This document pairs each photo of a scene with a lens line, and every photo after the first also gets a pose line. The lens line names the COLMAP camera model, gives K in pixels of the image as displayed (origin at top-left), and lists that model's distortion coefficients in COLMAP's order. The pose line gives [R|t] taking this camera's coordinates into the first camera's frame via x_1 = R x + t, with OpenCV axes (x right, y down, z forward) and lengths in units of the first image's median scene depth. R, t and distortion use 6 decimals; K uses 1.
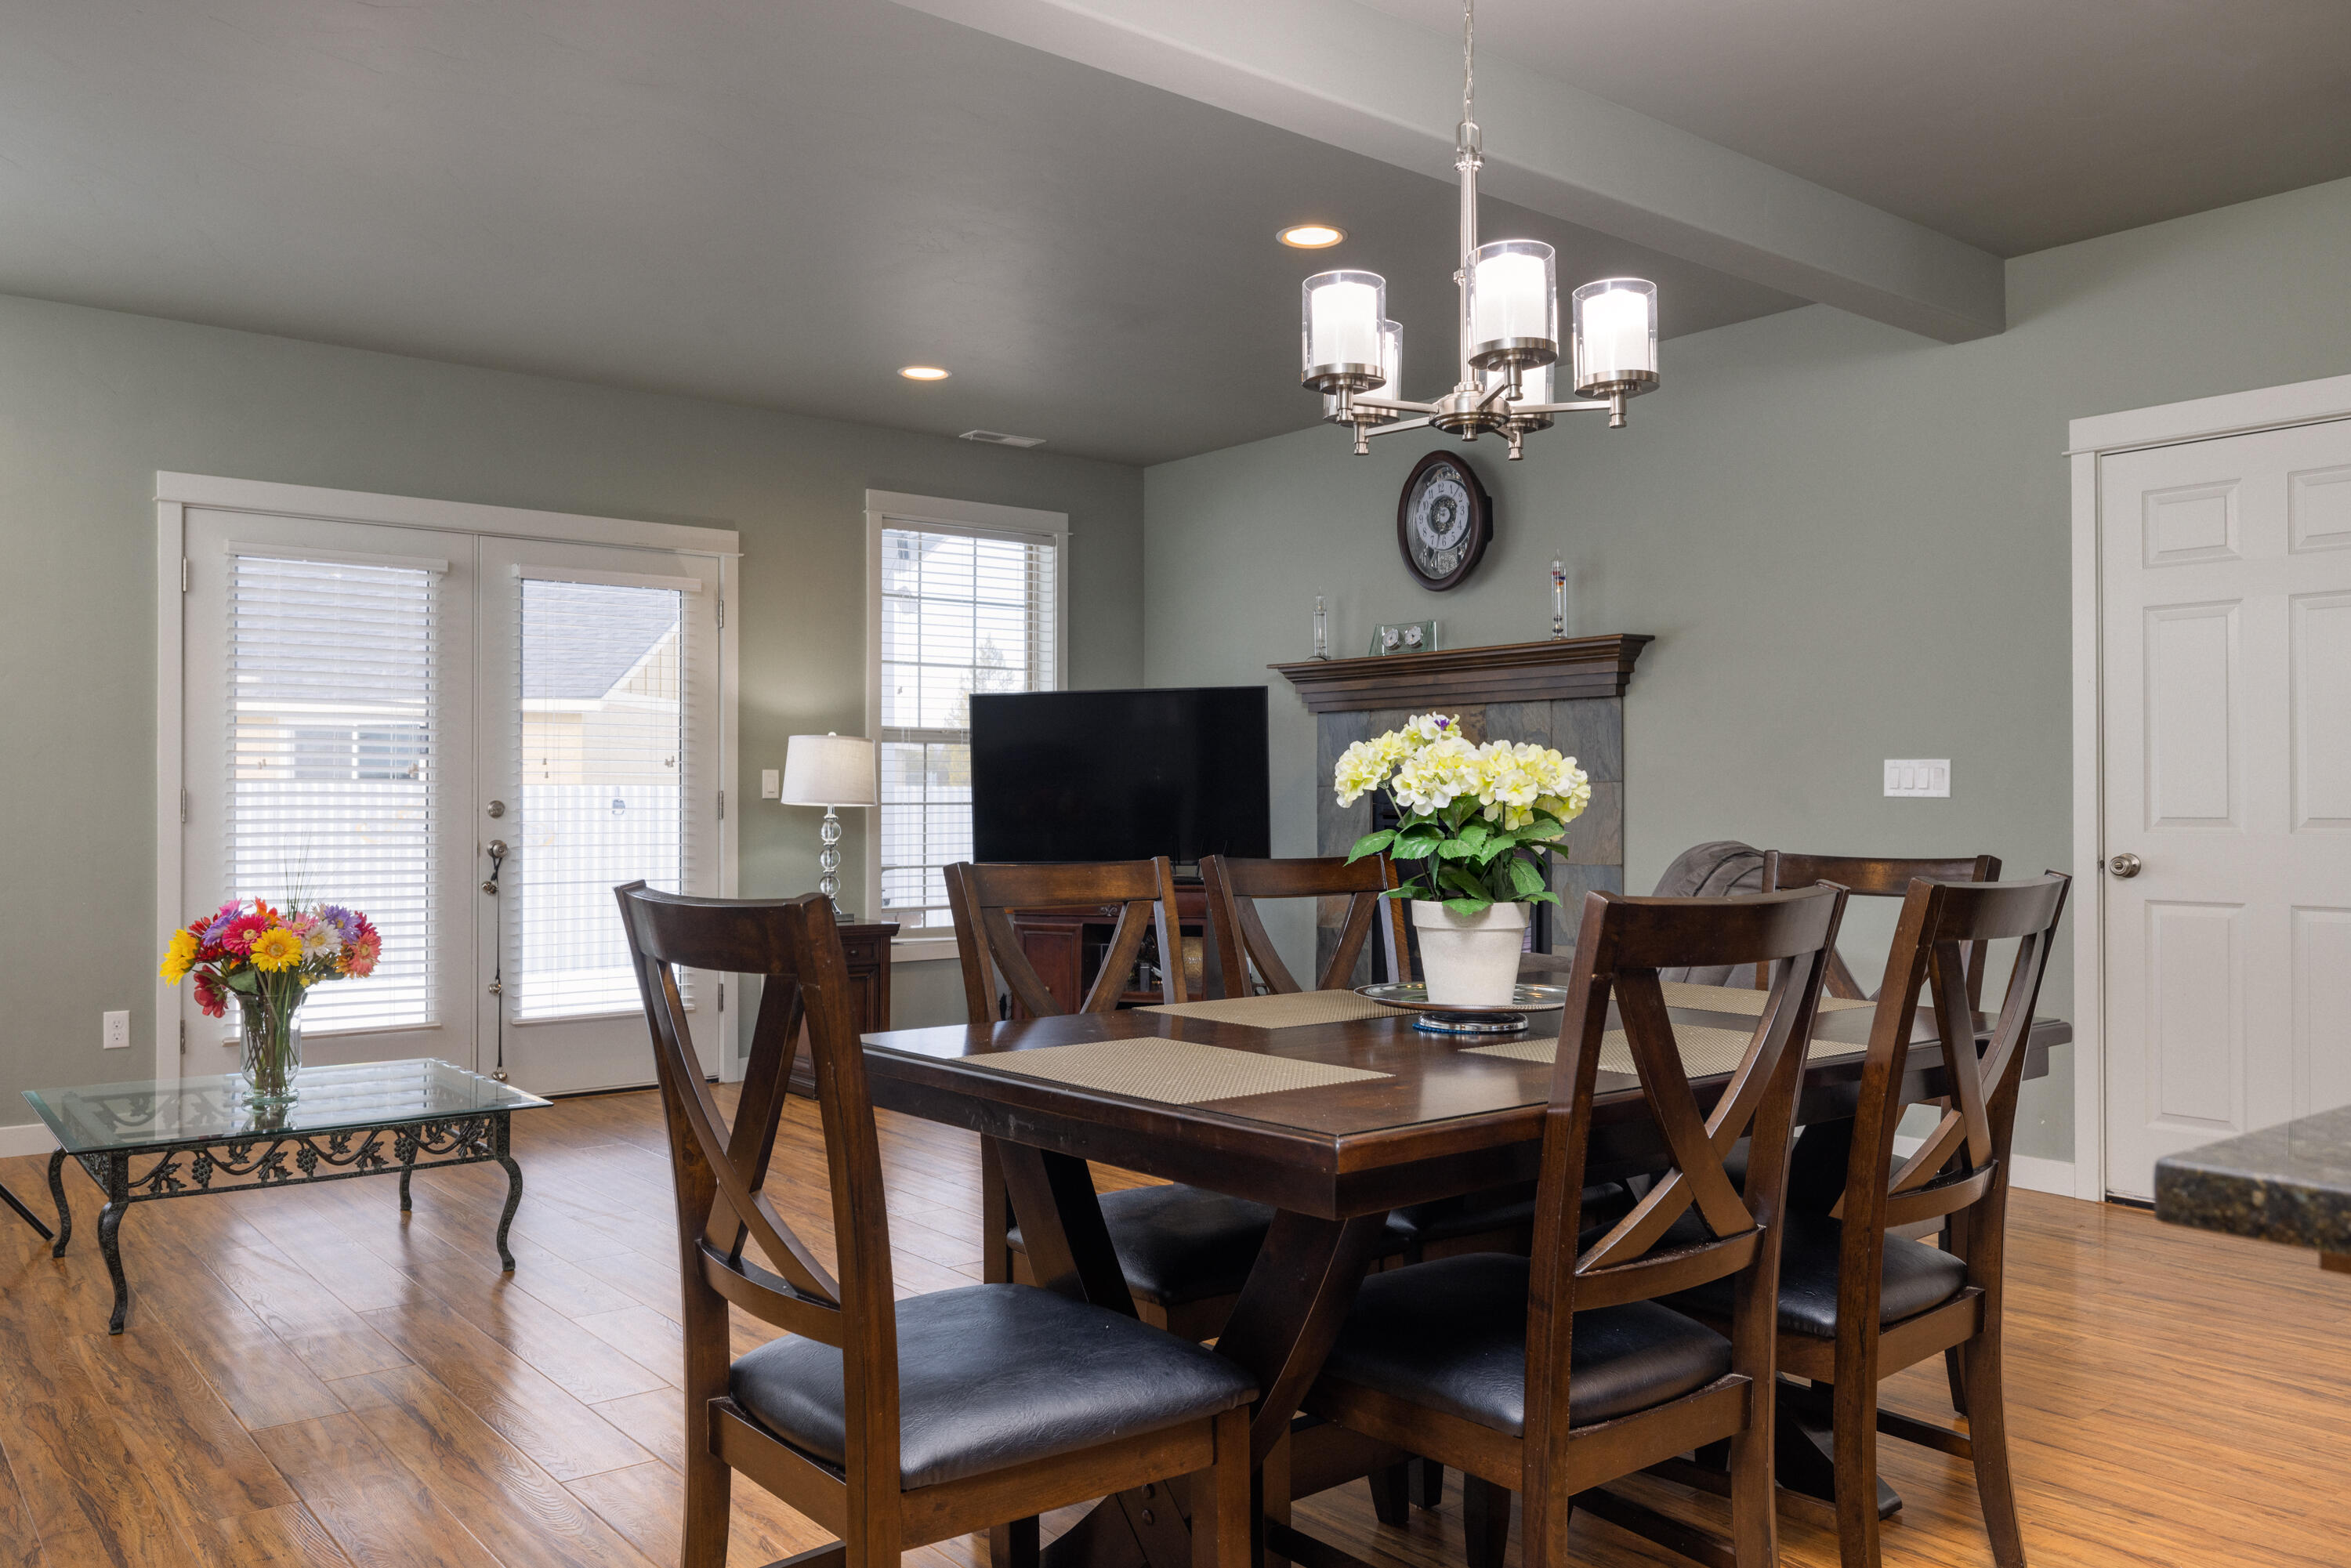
lens RADIAL K [[1778.5, 0, 1187.1], [0, 1778.5, 790.3], [0, 0, 1]] dist [-0.004965, -0.002228]
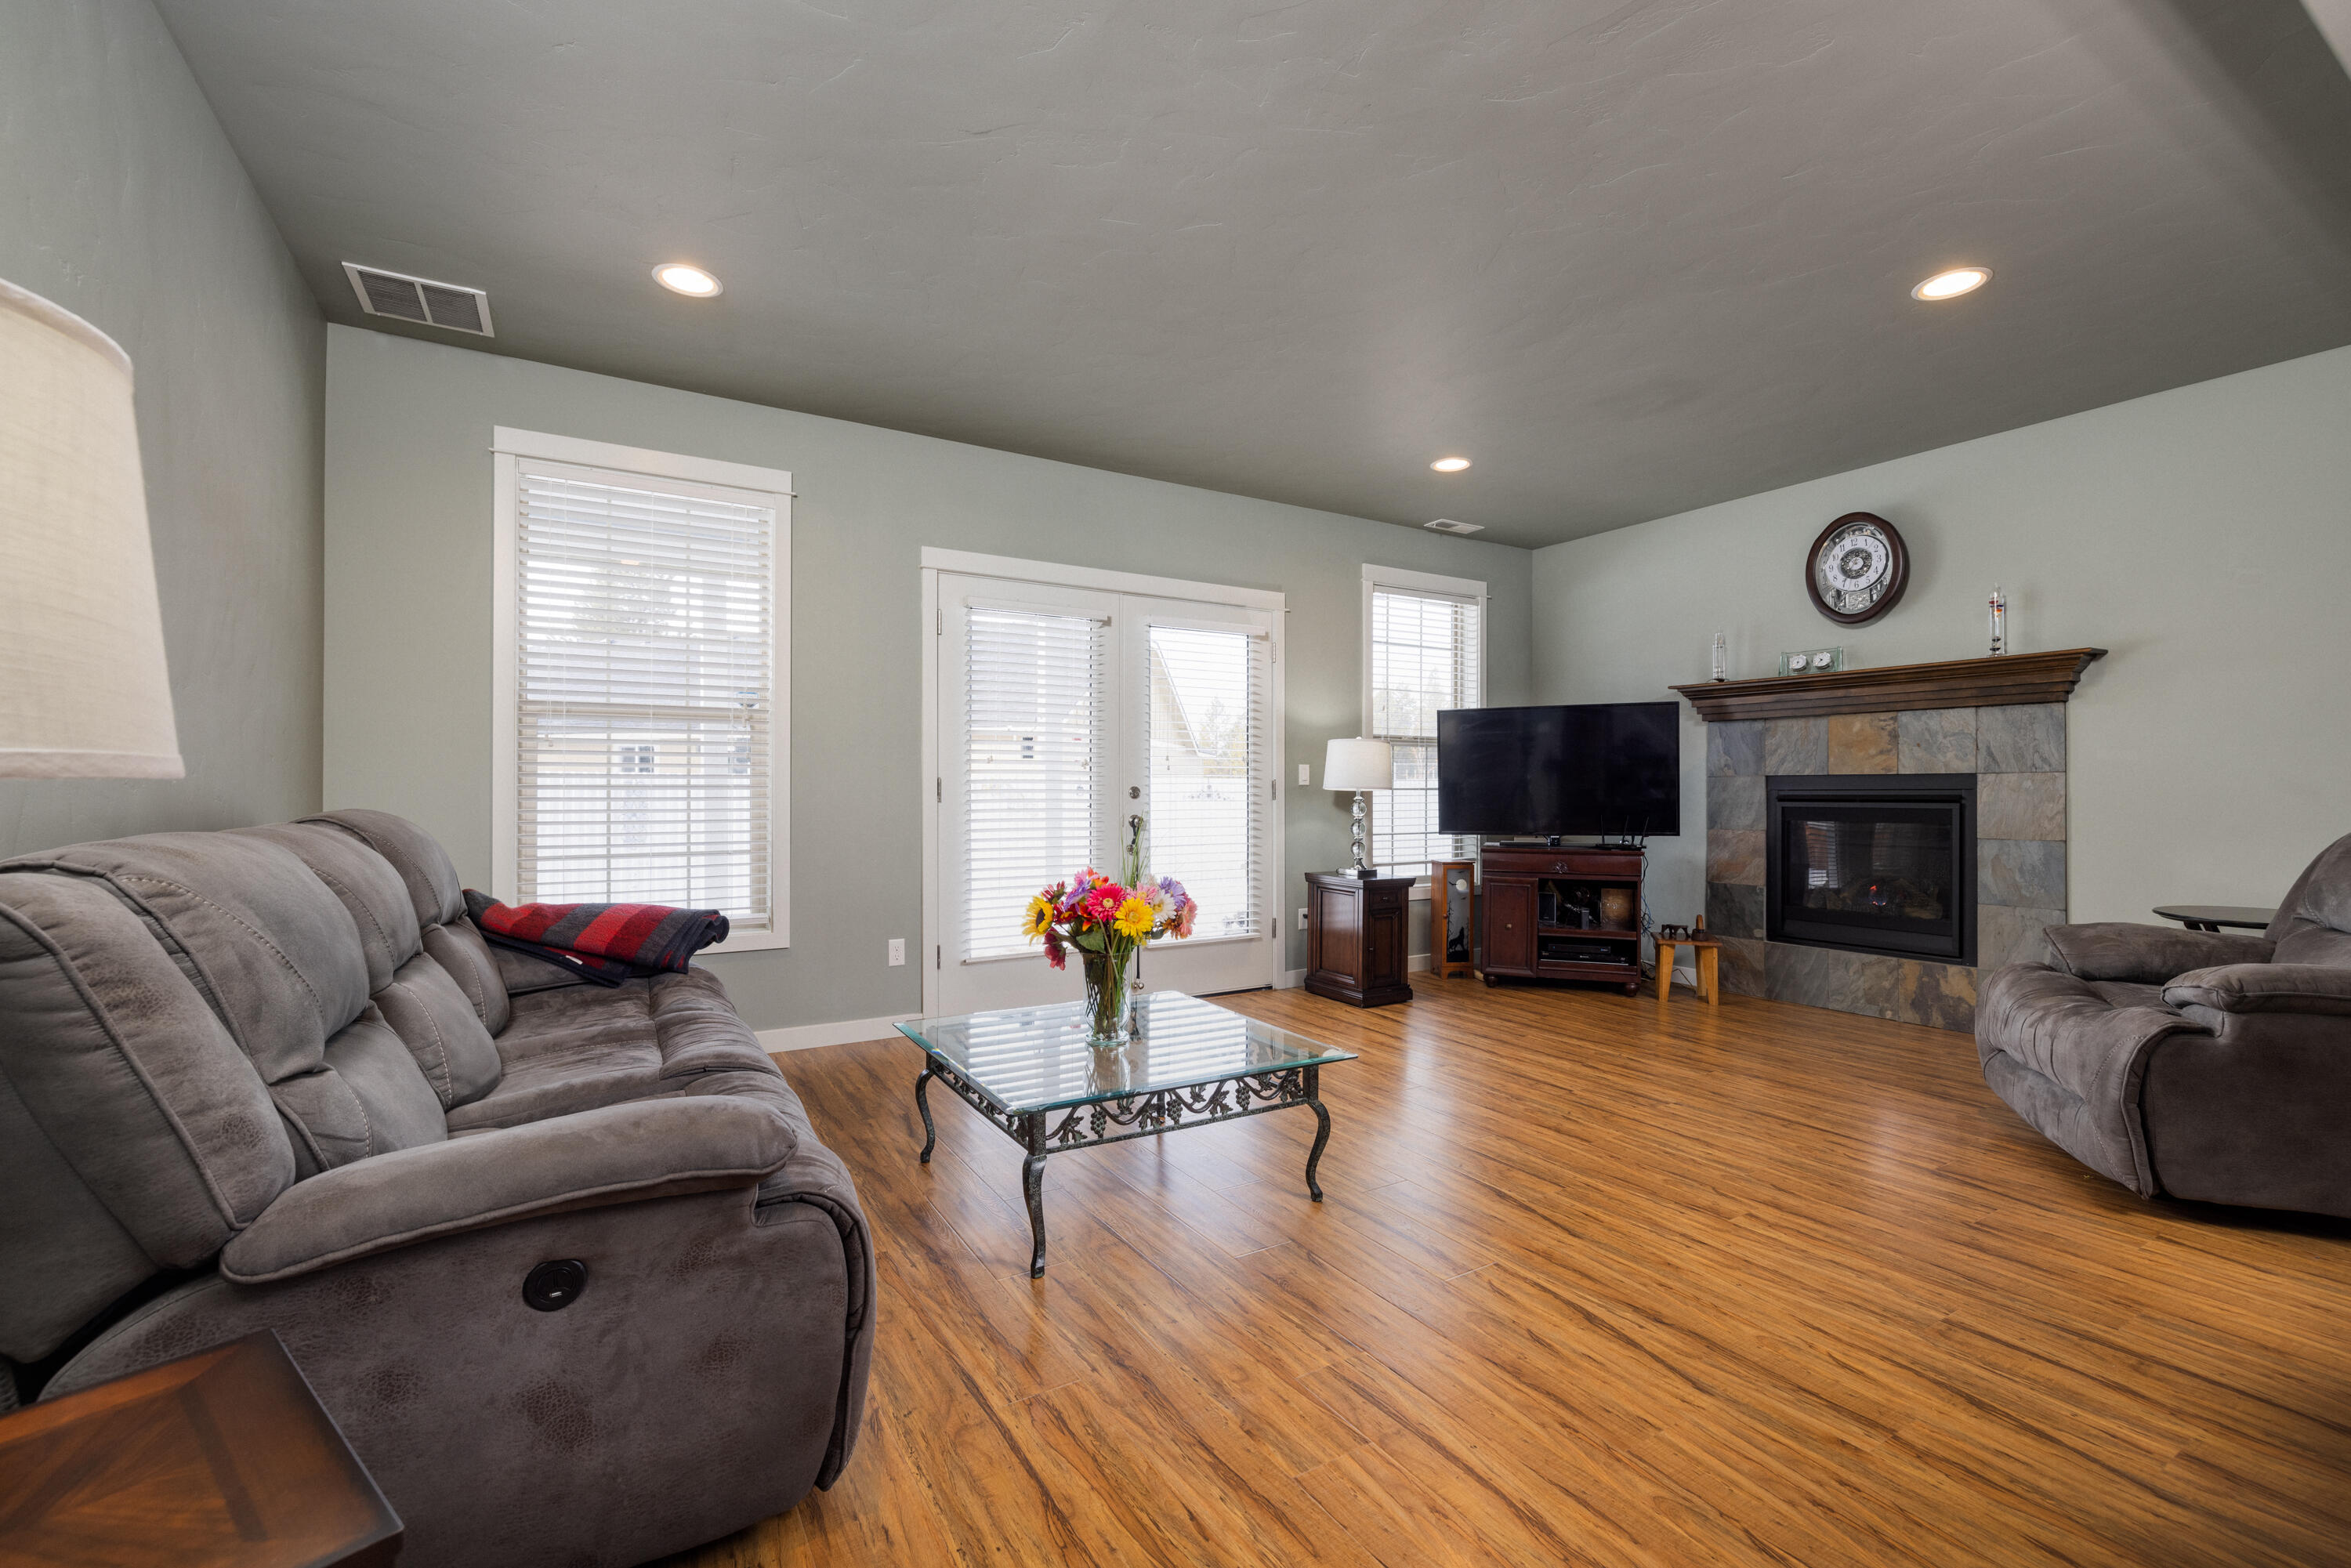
lens RADIAL K [[995.9, 0, 1180.0], [0, 995.9, 786.2], [0, 0, 1]] dist [0.003402, 0.000477]
pose [[0.991477, 0.001592, -0.130273, -0.243887], [-0.000959, 0.999987, 0.004924, 0.001752], [0.130279, -0.004757, 0.991466, 0.227567]]
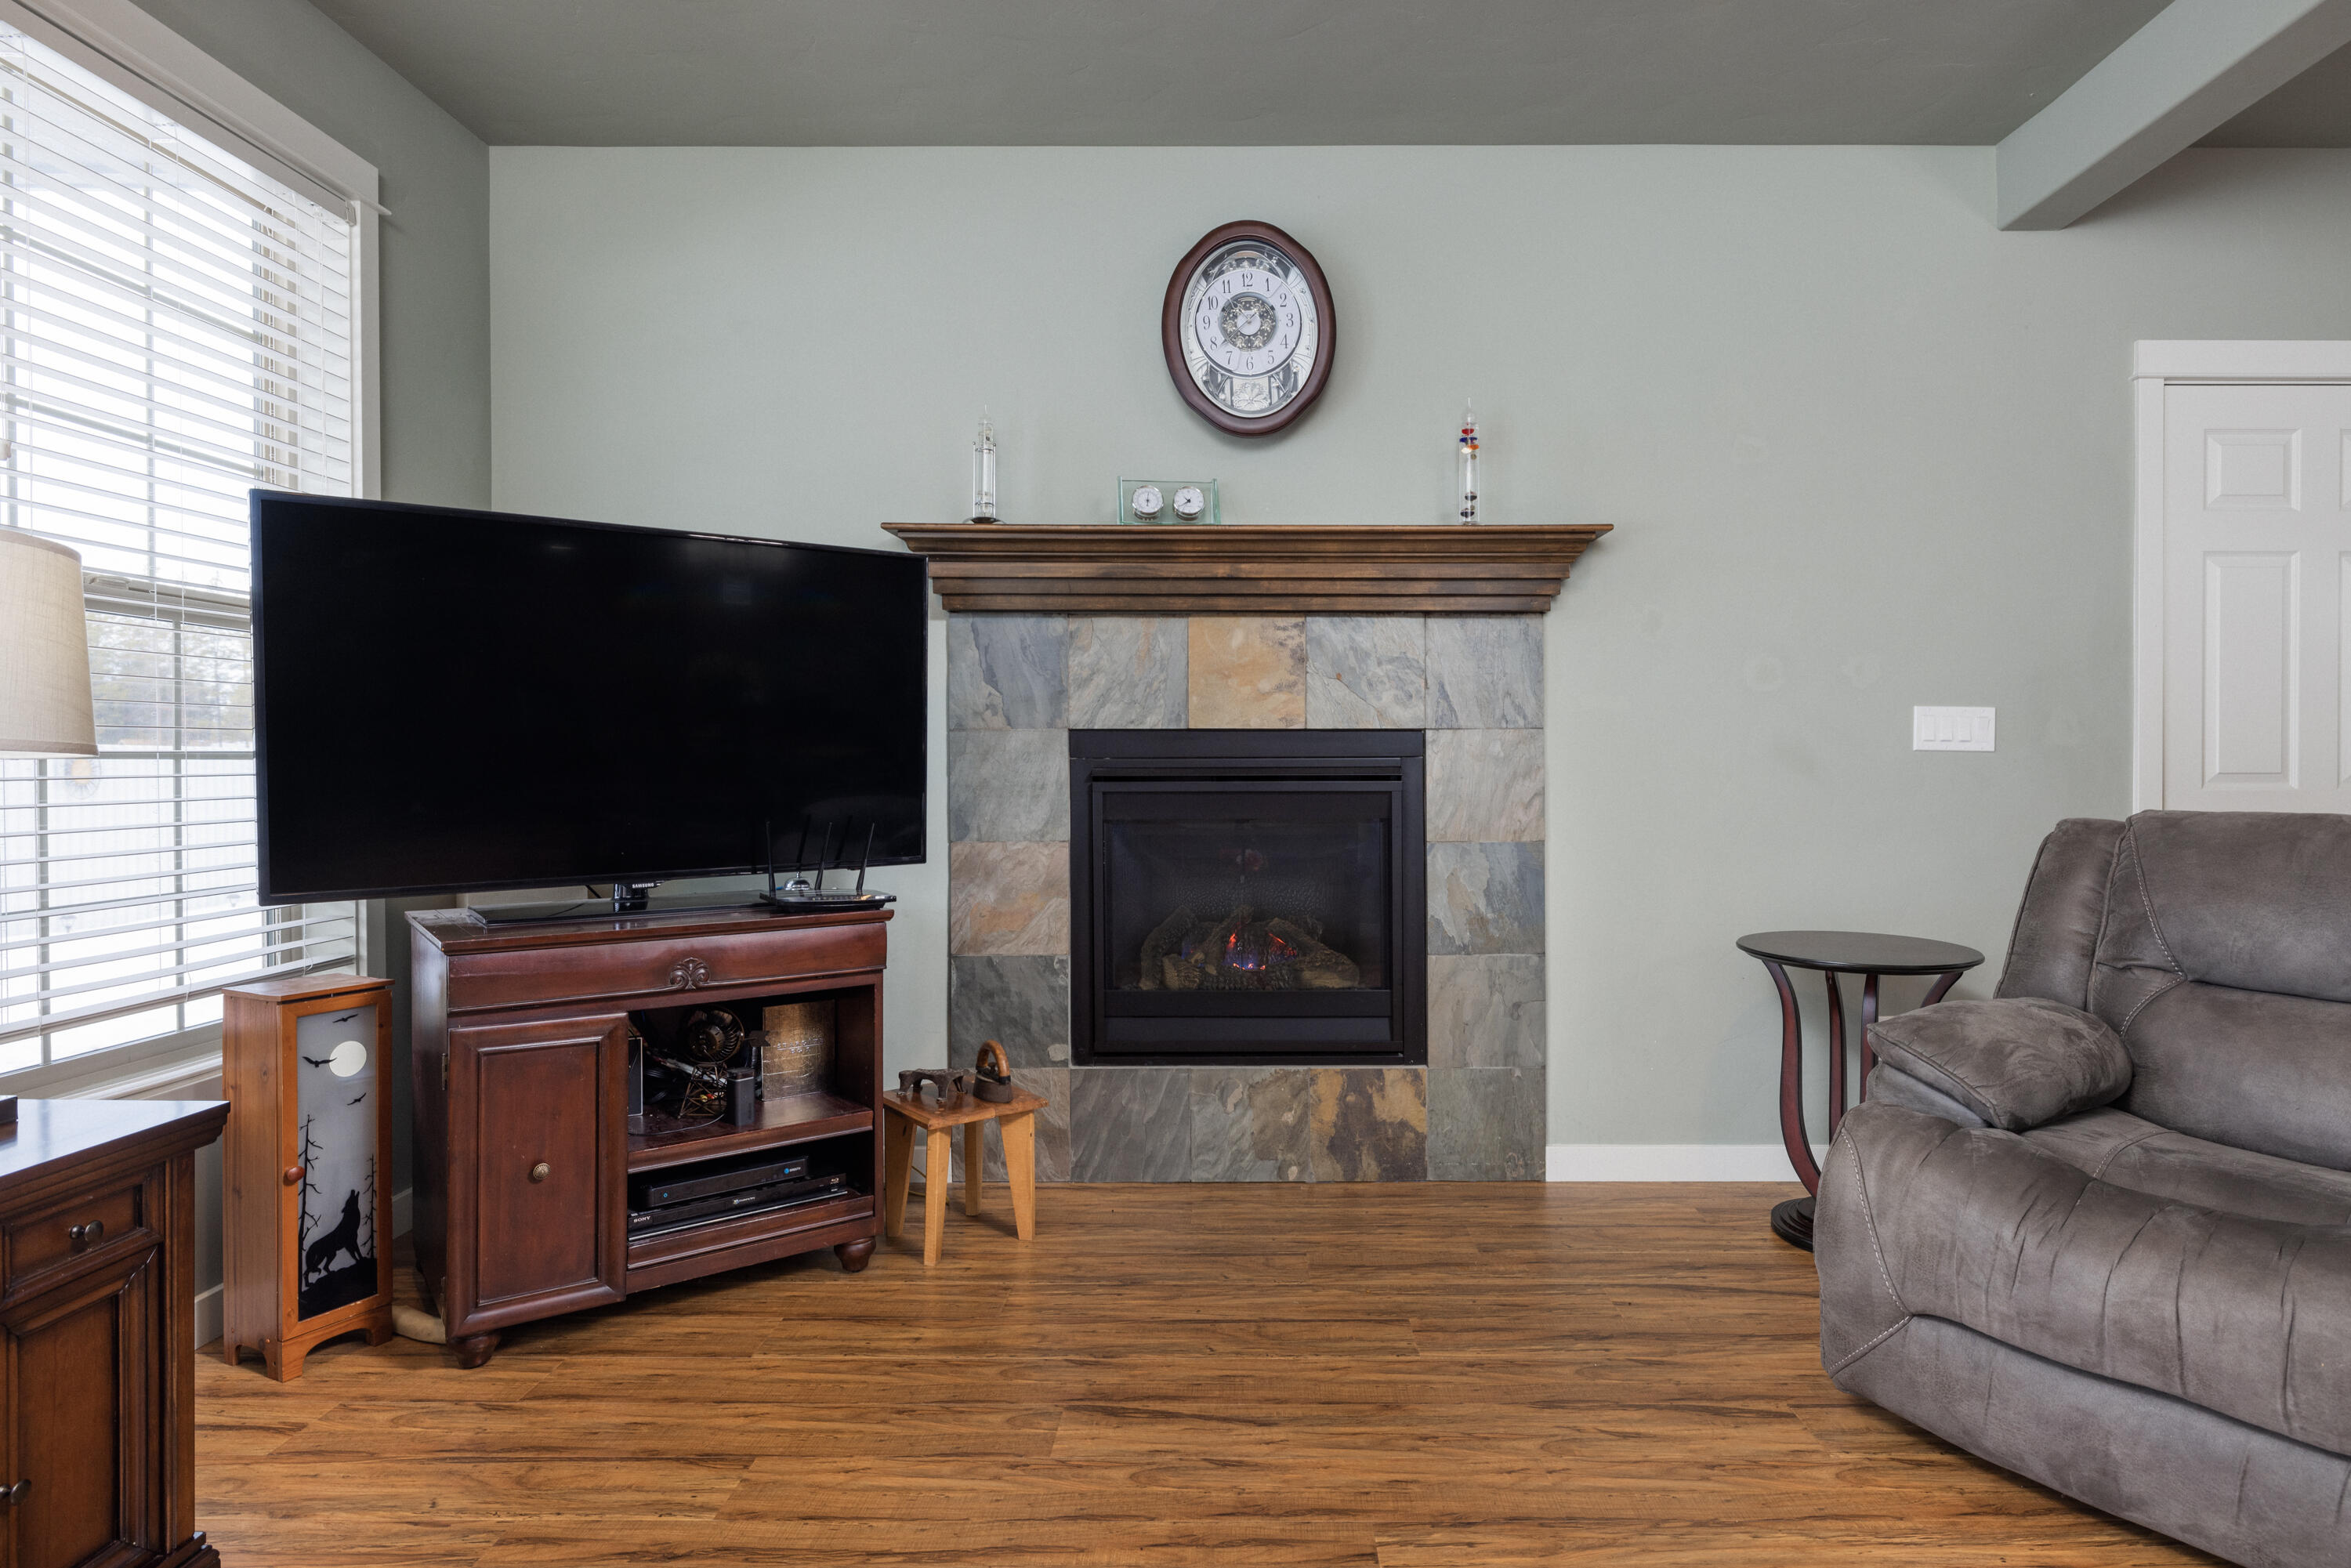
lens RADIAL K [[1263.1, 0, 1195.9], [0, 1263.1, 780.5], [0, 0, 1]] dist [0.000288, -0.000041]
pose [[0.629101, -0.010097, 0.777258, -0.236666], [-0.006241, 0.999818, 0.018040, 0.007509], [-0.777299, -0.016200, 0.628923, 0.719855]]
